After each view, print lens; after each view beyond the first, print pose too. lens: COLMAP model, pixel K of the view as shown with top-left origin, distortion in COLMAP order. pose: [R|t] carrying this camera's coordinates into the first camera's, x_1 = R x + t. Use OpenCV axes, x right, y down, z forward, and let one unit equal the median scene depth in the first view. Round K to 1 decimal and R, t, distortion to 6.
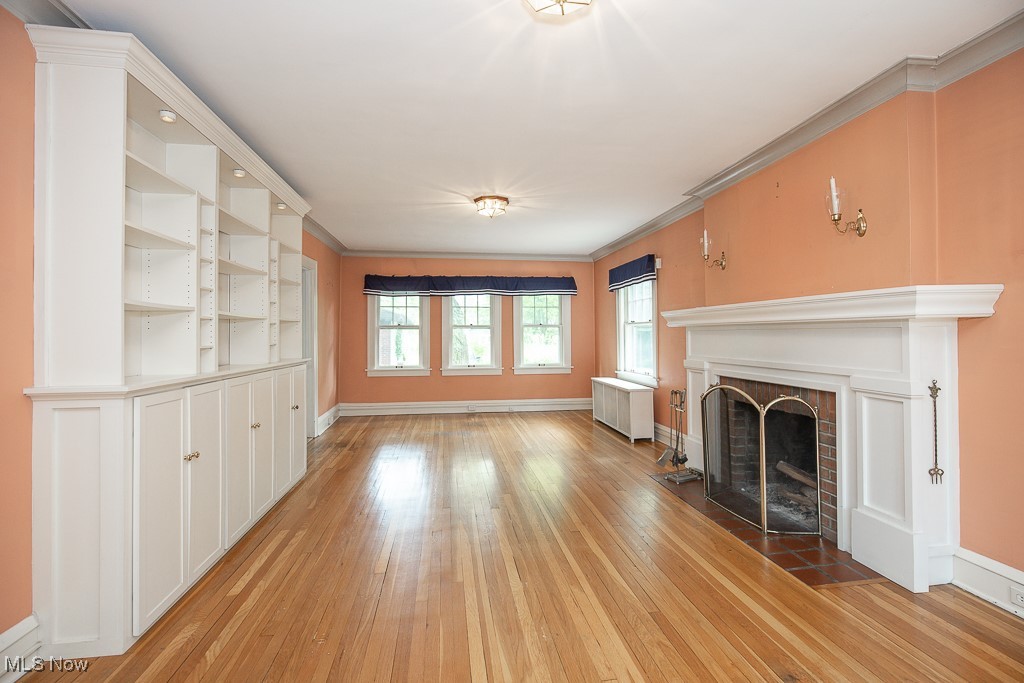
lens RADIAL K [[474.4, 0, 514.5], [0, 474.4, 331.3], [0, 0, 1]] dist [-0.013873, 0.001963]
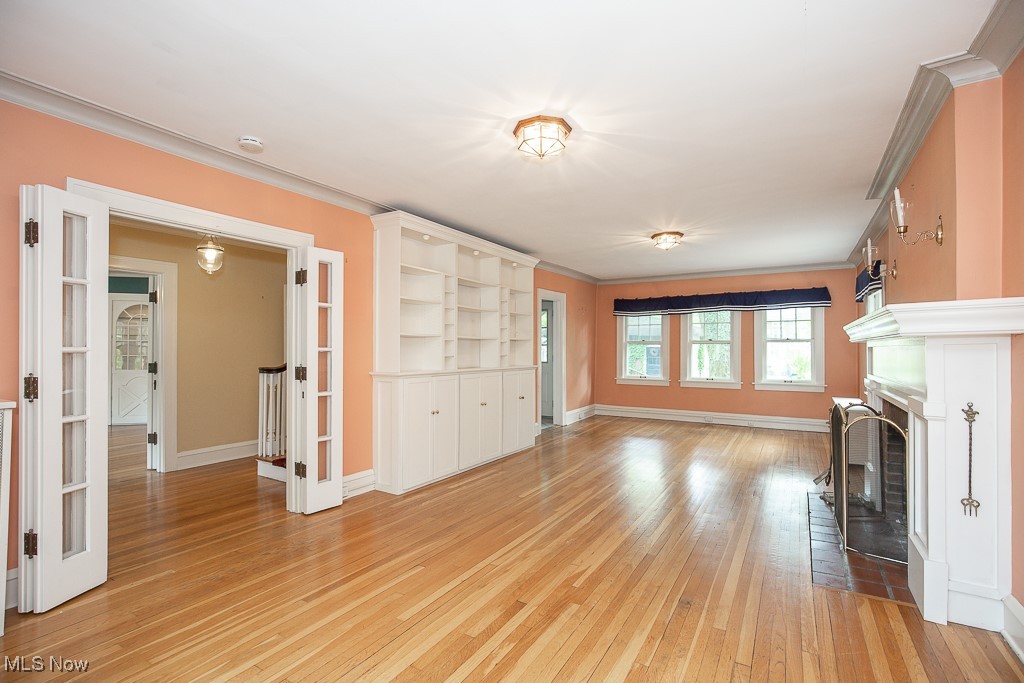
lens RADIAL K [[474.4, 0, 513.8], [0, 474.4, 347.1], [0, 0, 1]] dist [-0.013873, 0.001963]
pose [[0.765159, 0.002980, -0.643835, 0.281022], [-0.000427, 0.999991, 0.004121, -0.002750], [0.643841, -0.002879, 0.765153, -0.095699]]
